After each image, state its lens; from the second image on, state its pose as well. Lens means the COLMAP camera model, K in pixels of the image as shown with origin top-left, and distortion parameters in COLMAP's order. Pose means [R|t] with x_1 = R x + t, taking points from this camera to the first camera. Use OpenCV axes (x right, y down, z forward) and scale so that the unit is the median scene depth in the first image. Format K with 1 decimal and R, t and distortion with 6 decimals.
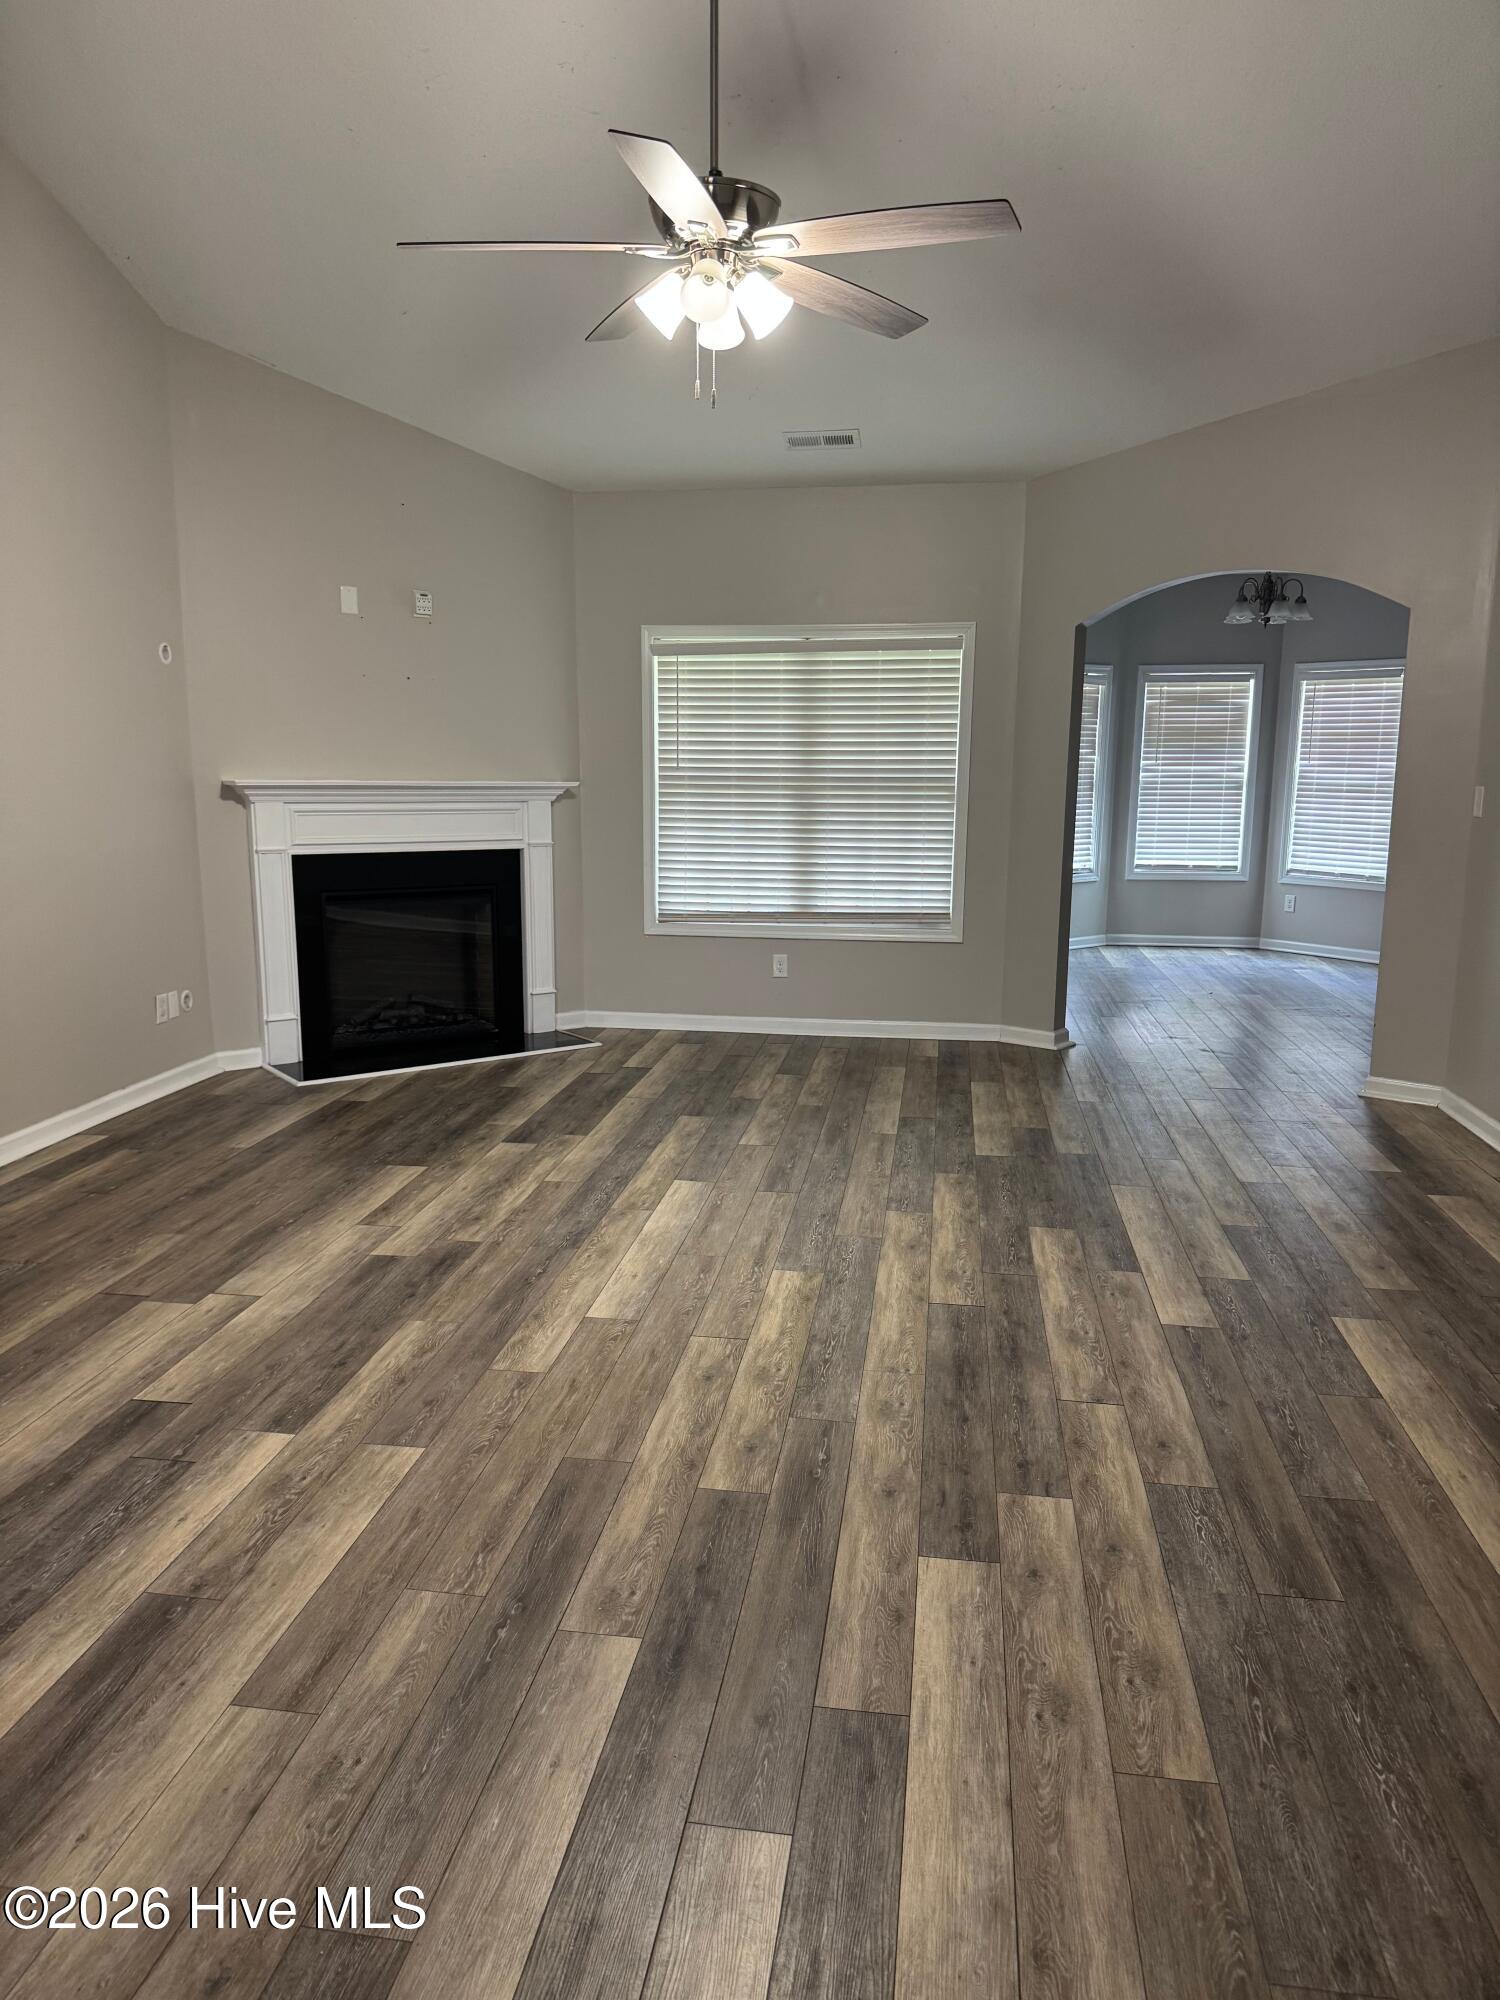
lens RADIAL K [[1419.1, 0, 731.4], [0, 1419.1, 1019.4], [0, 0, 1]] dist [0.066773, -0.047882]
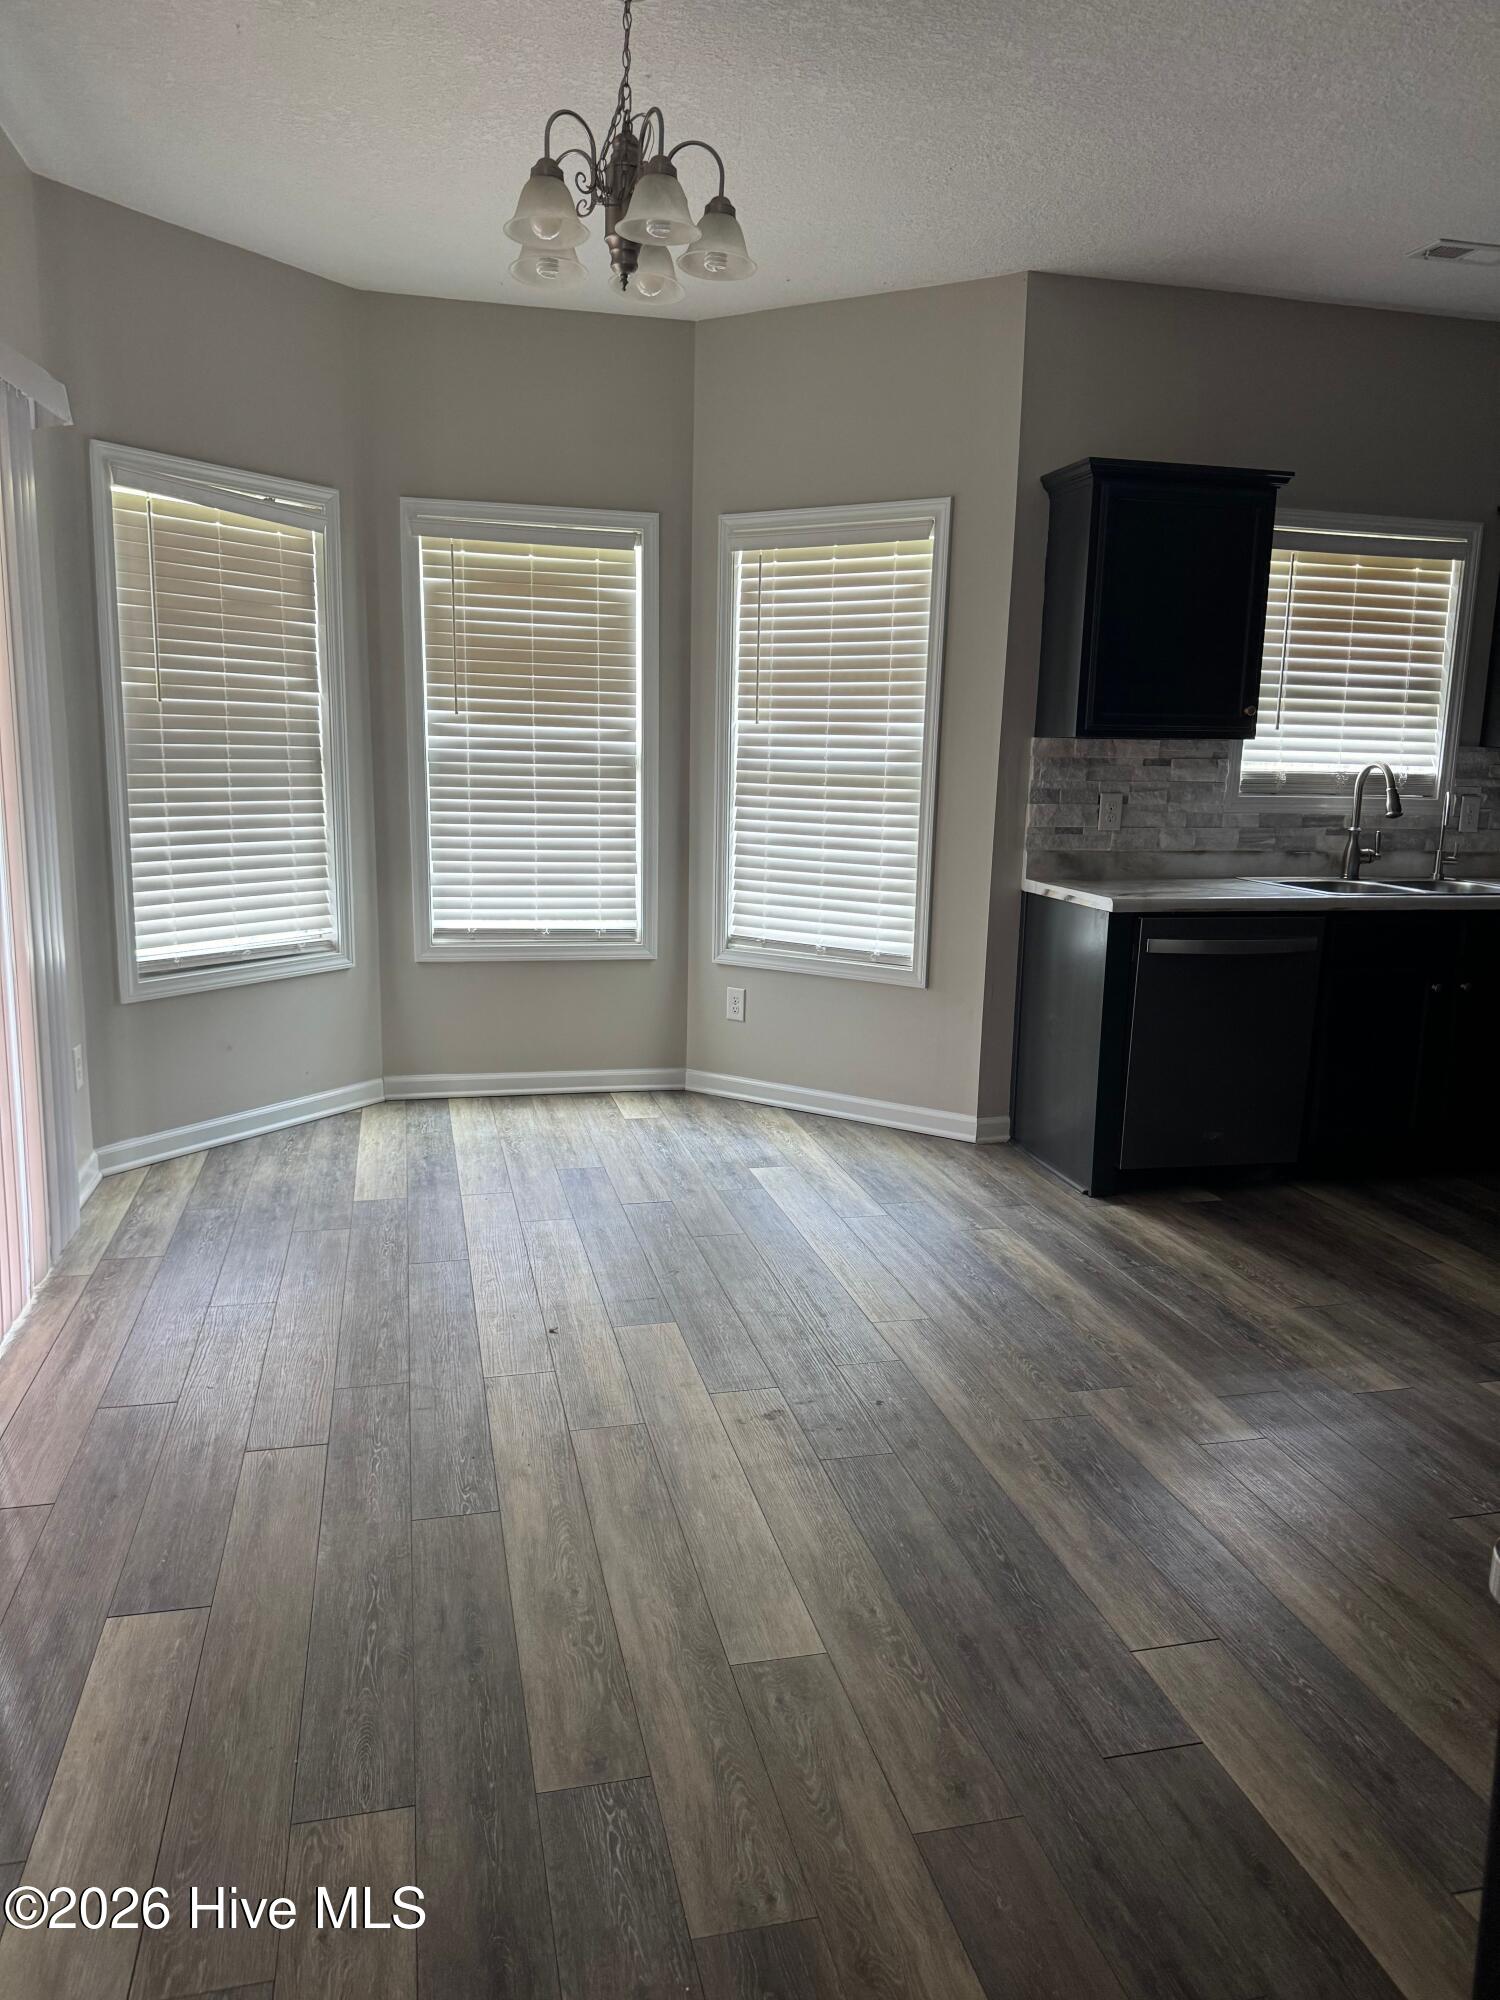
lens RADIAL K [[1419.1, 0, 760.1], [0, 1419.1, 1004.0], [0, 0, 1]] dist [0.066773, -0.047882]
pose [[0.925011, -0.047283, 0.376986, 0.212299], [0.049734, 0.998757, 0.003234, -0.083465], [-0.376670, 0.015757, 0.926213, 0.541996]]
